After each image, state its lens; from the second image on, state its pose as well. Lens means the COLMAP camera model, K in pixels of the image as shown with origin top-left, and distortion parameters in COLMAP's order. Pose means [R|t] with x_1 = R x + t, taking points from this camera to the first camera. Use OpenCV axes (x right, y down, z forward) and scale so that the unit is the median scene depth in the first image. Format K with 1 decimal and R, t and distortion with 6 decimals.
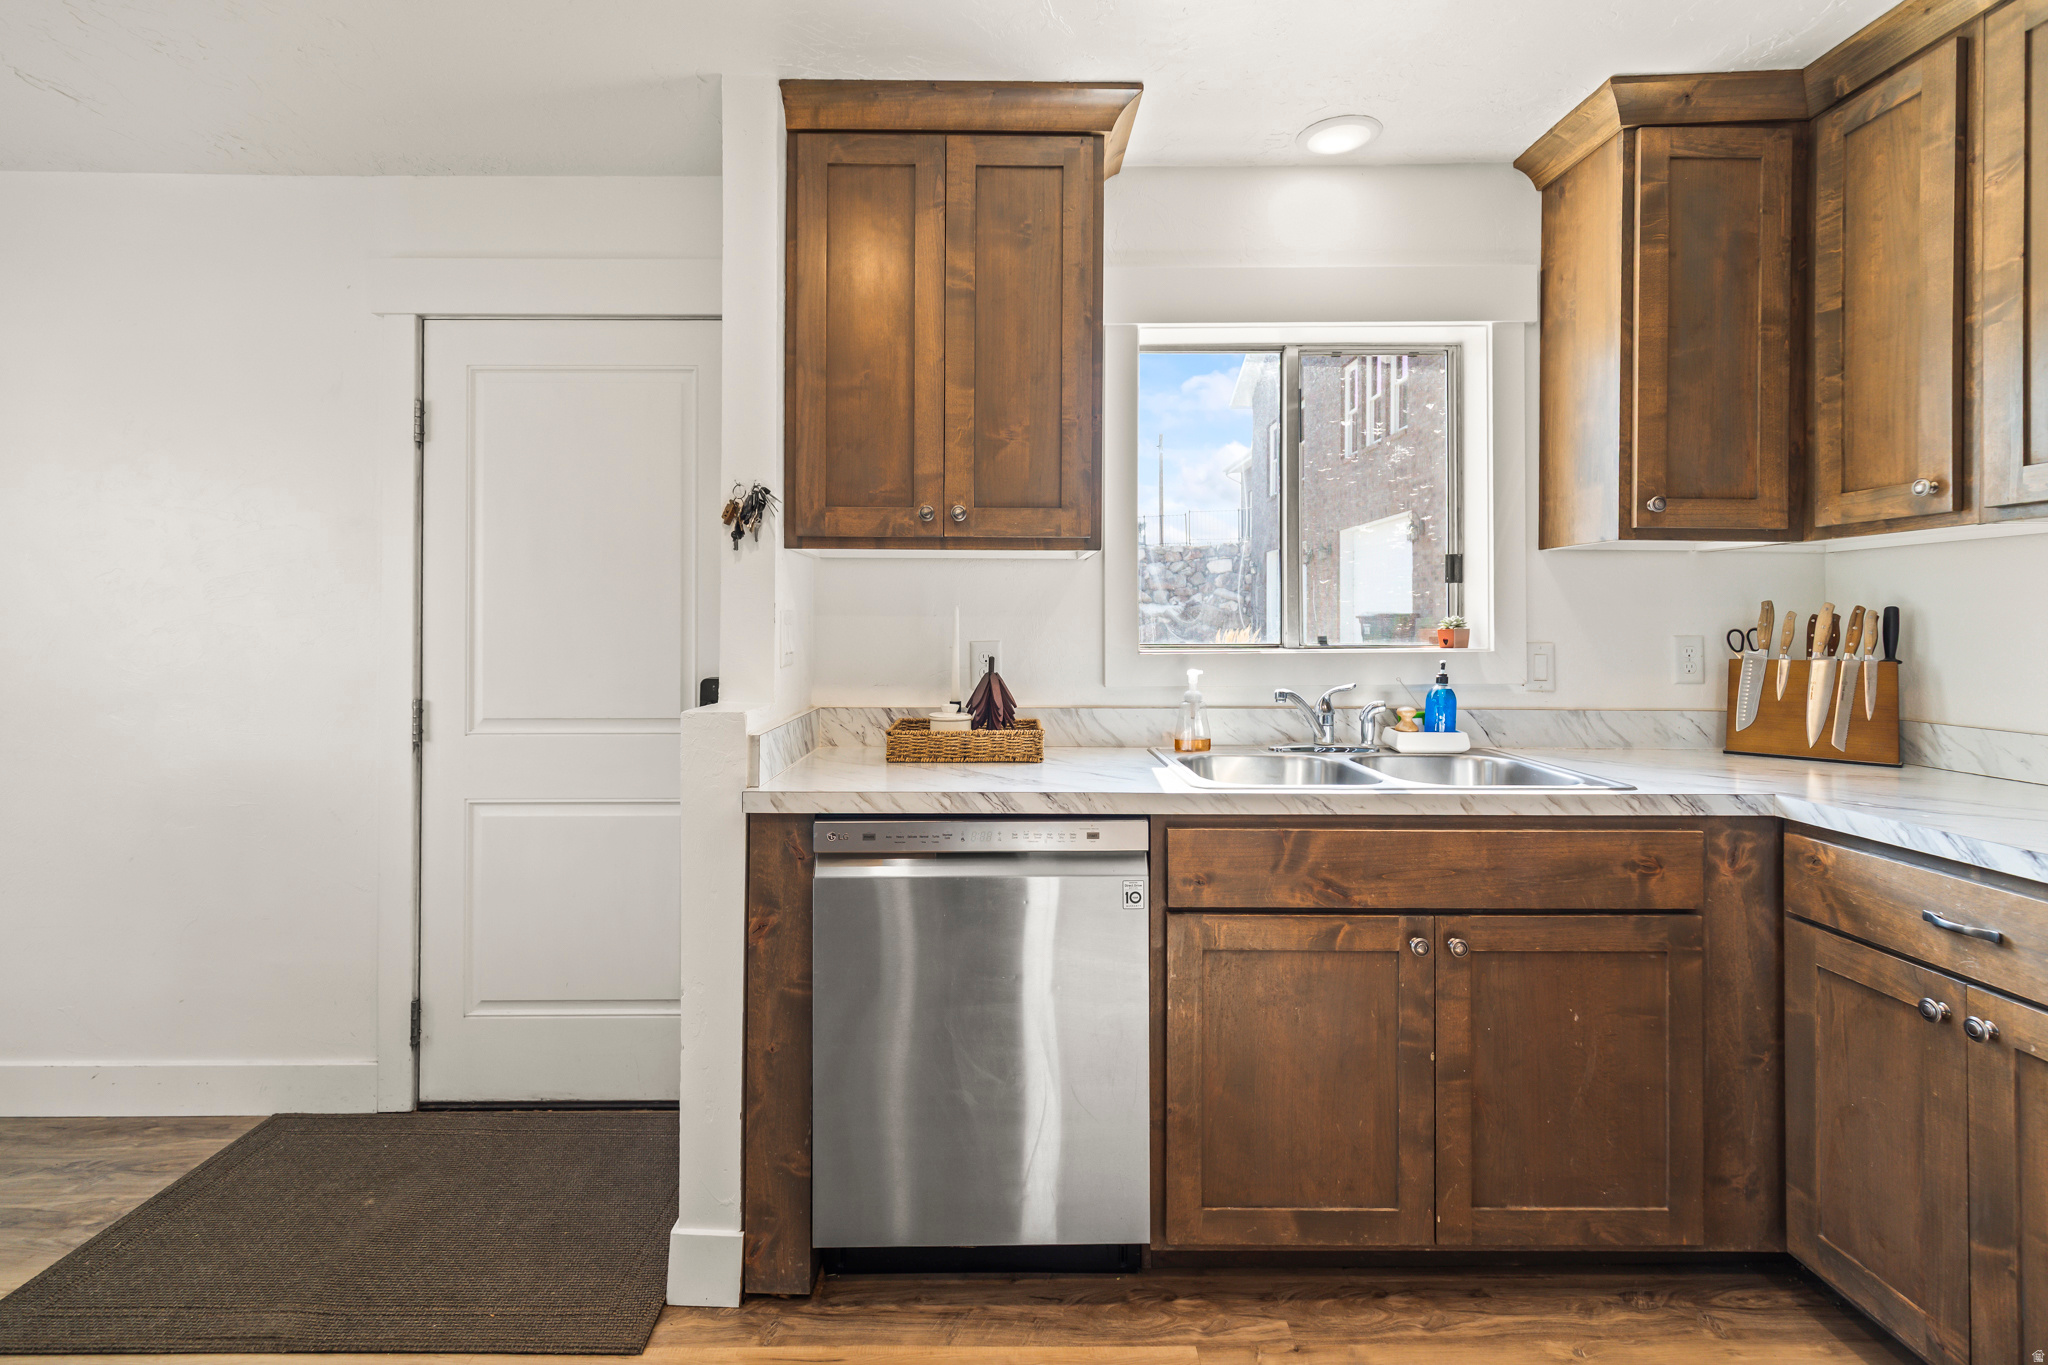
lens RADIAL K [[947.9, 0, 1011.5], [0, 947.9, 616.3], [0, 0, 1]] dist [0.012953, -0.003333]
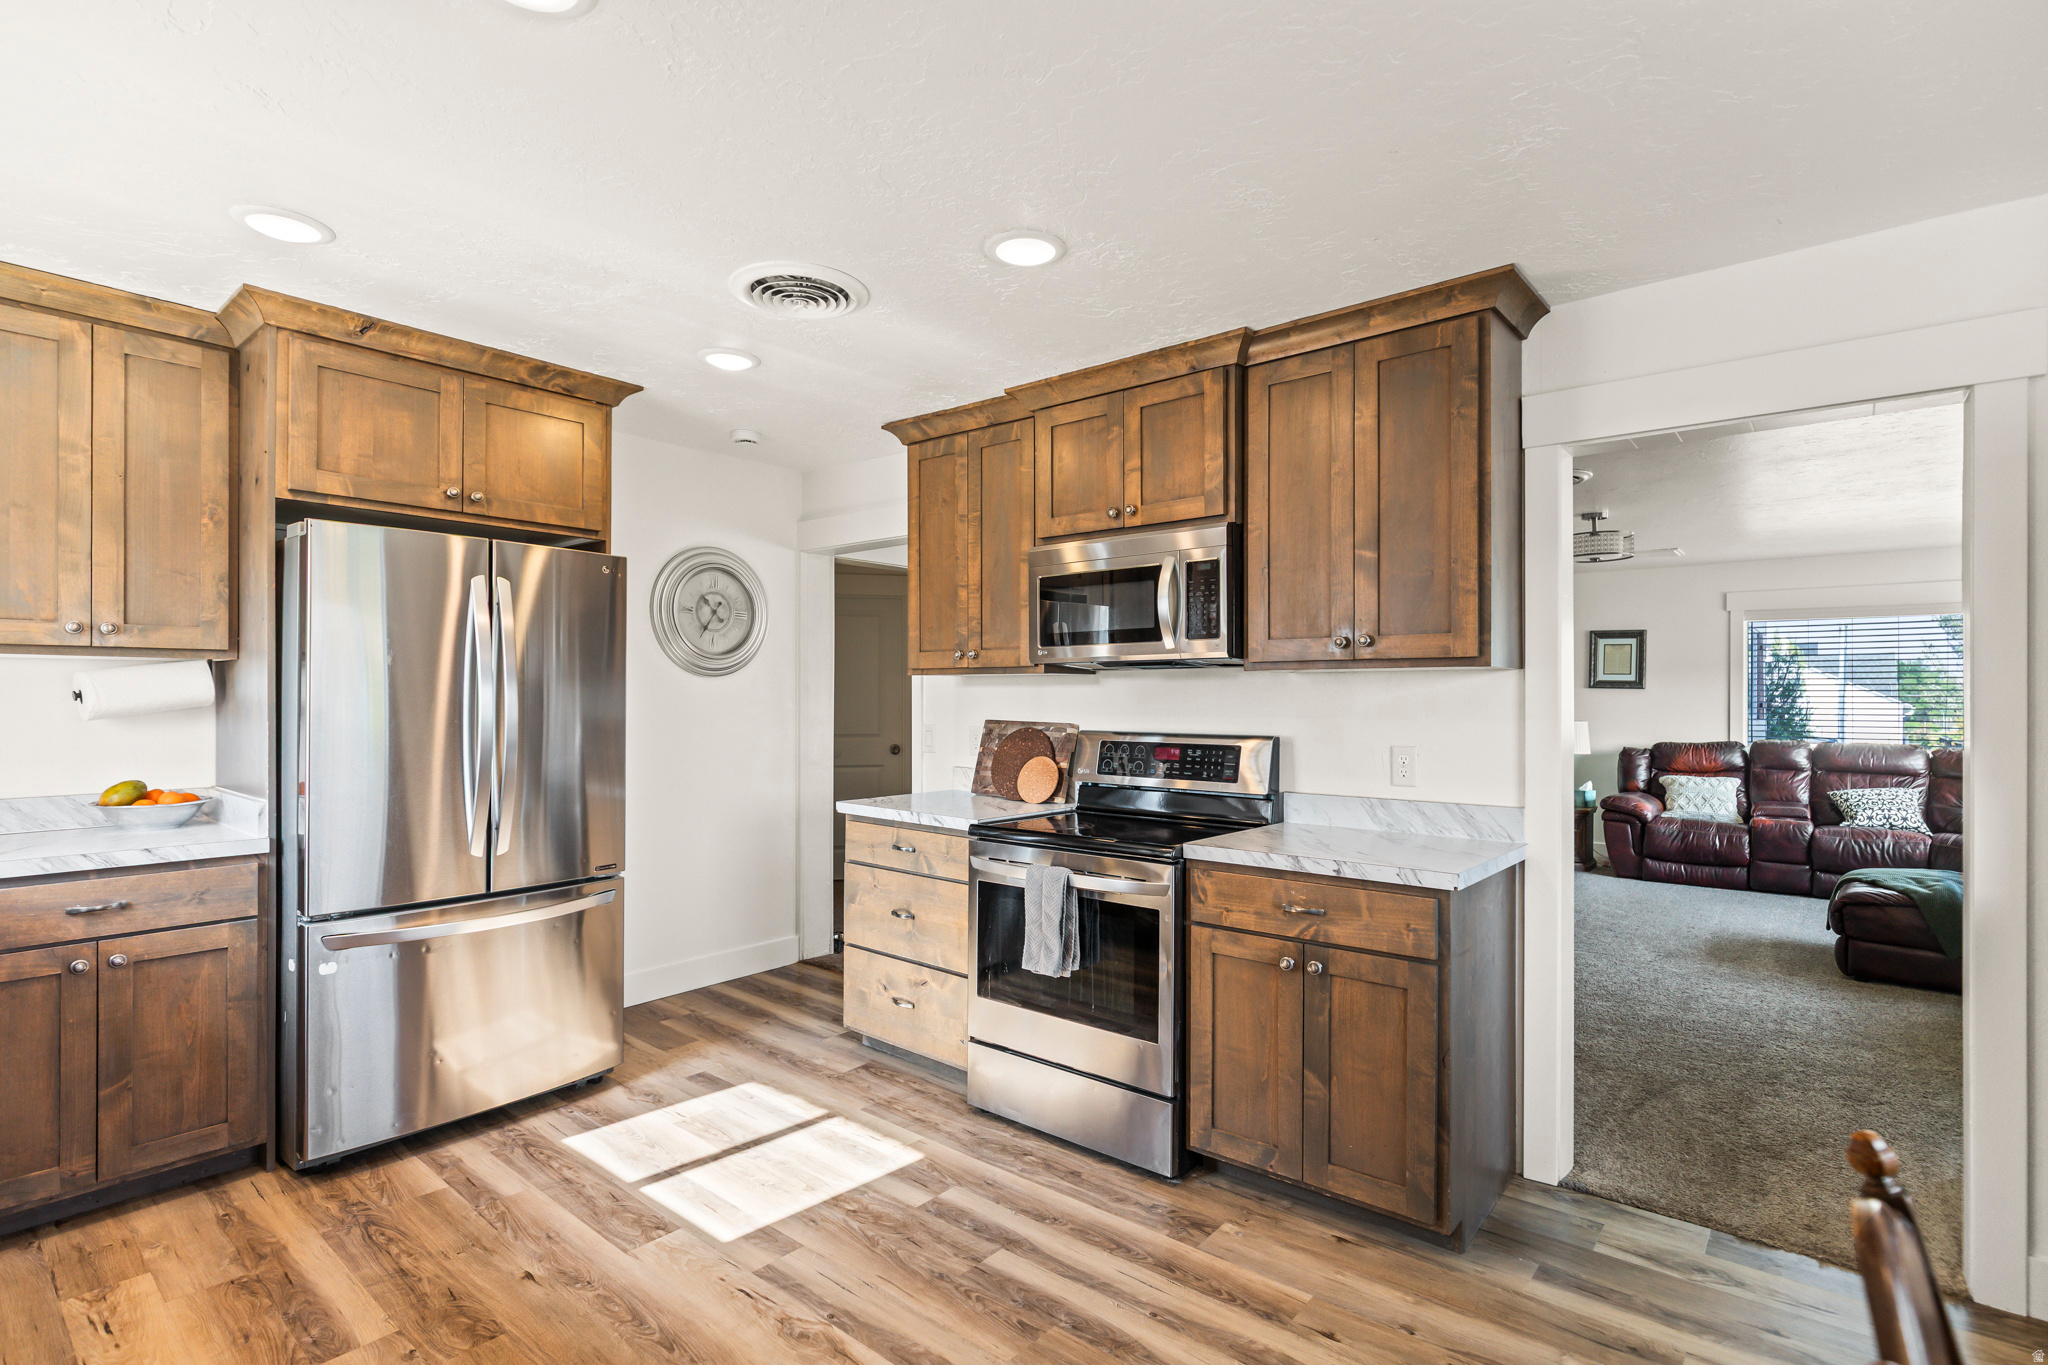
lens RADIAL K [[967.0, 0, 1008.9], [0, 967.0, 690.5], [0, 0, 1]] dist [0.018346, -0.000921]
pose [[-0.749643, -0.002134, 0.661839, -0.941386], [-0.008501, 0.999943, -0.006405, -0.039701], [-0.661788, -0.010428, -0.749619, 0.873993]]
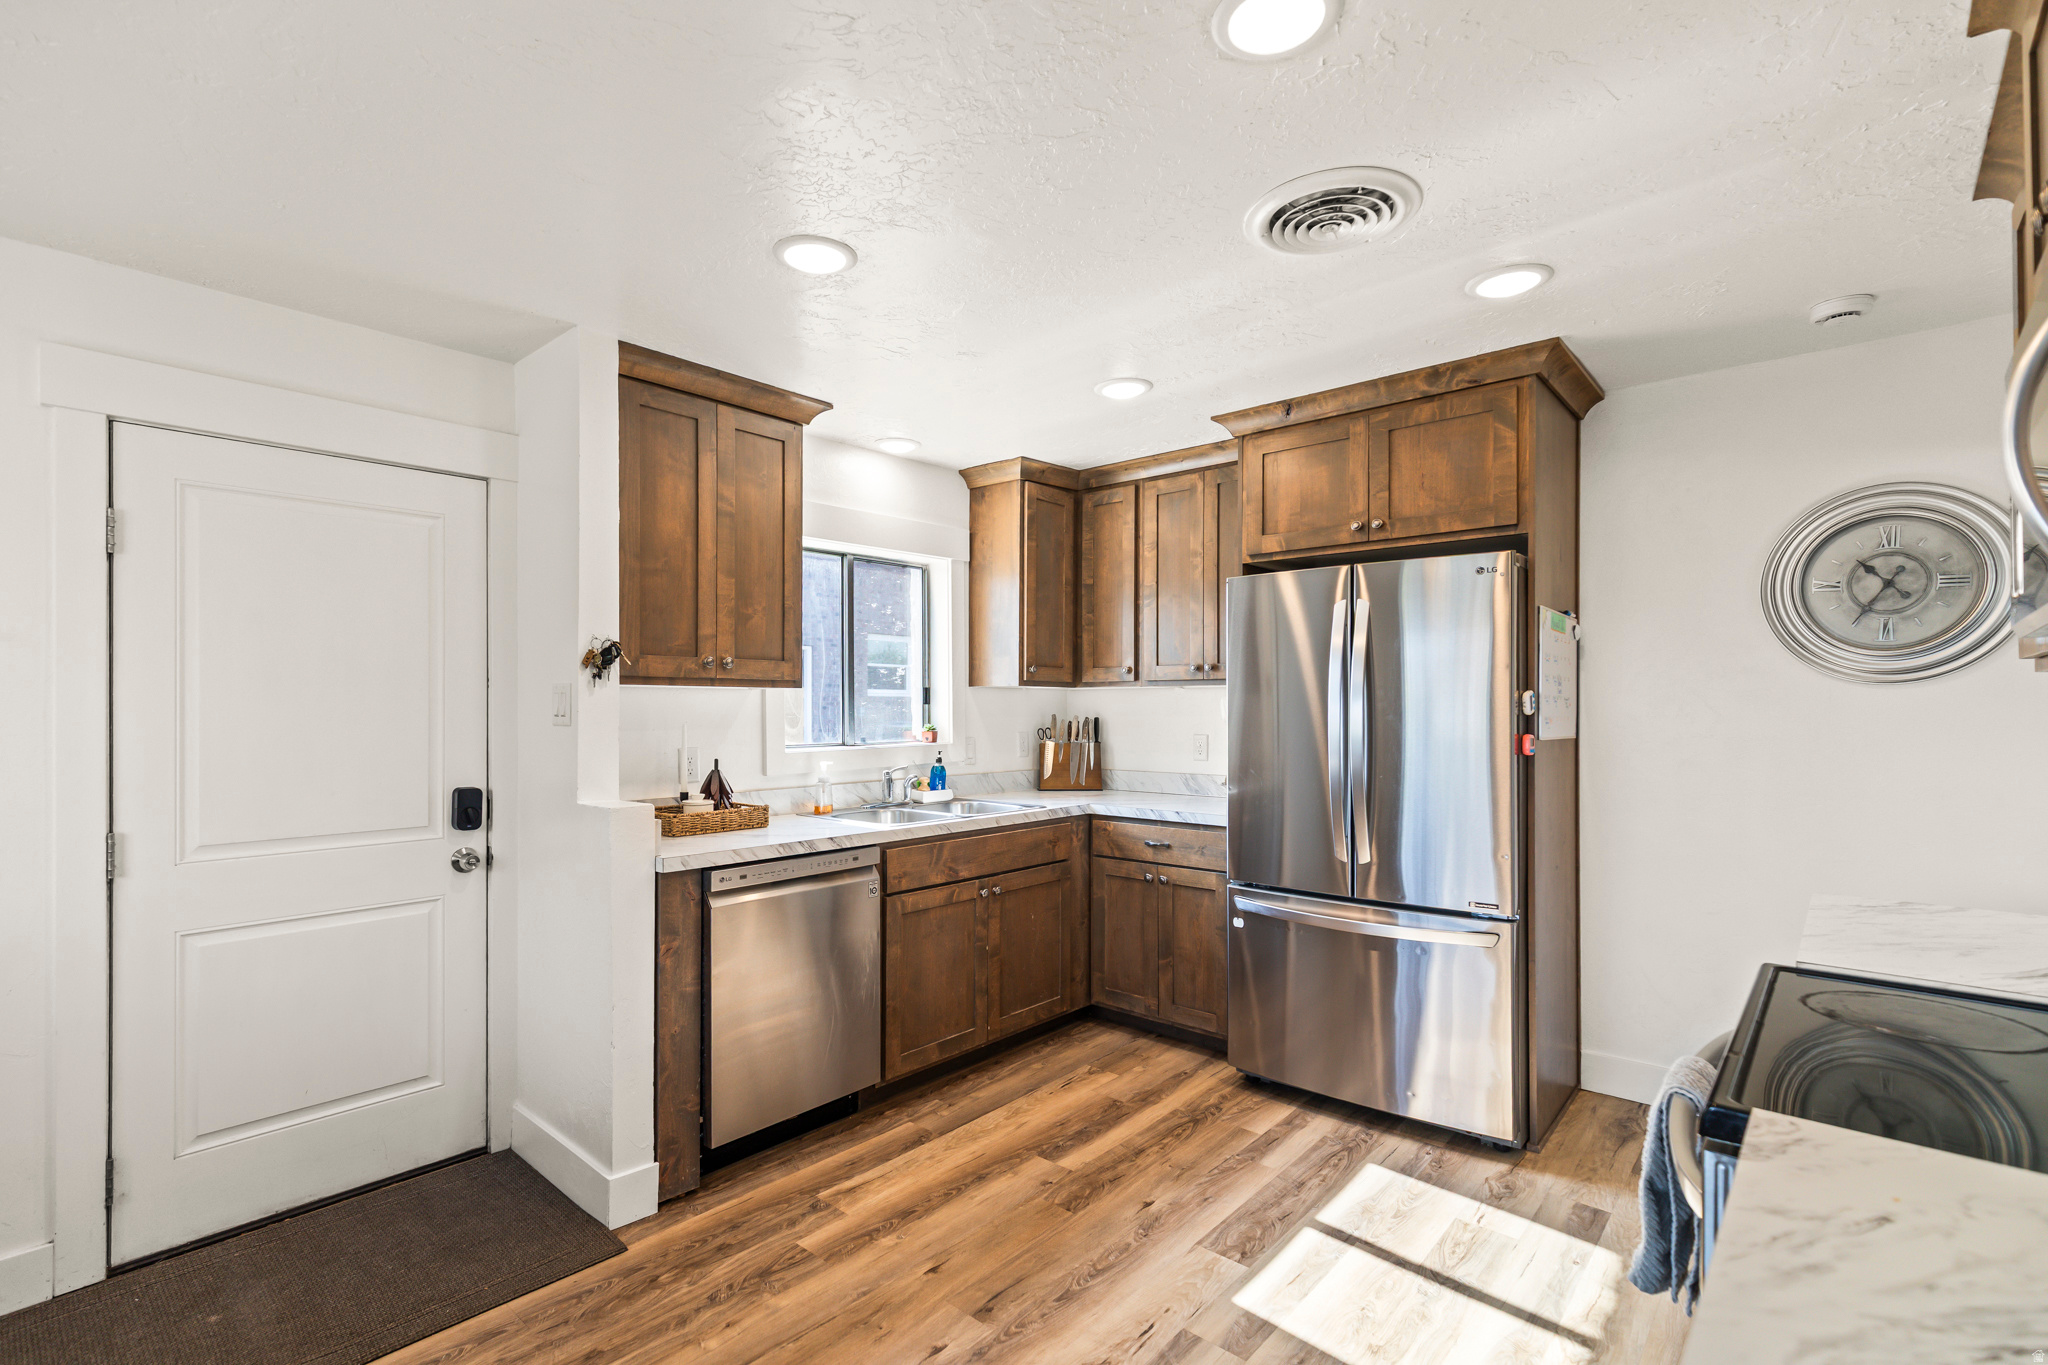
lens RADIAL K [[947.9, 0, 1035.3], [0, 947.9, 698.9], [0, 0, 1]] dist [0.012953, -0.003333]
pose [[0.655747, 0.003720, 0.754971, -0.860990], [-0.002965, 0.999993, -0.002352, -0.050367], [-0.754975, -0.000696, 0.655753, -0.333200]]
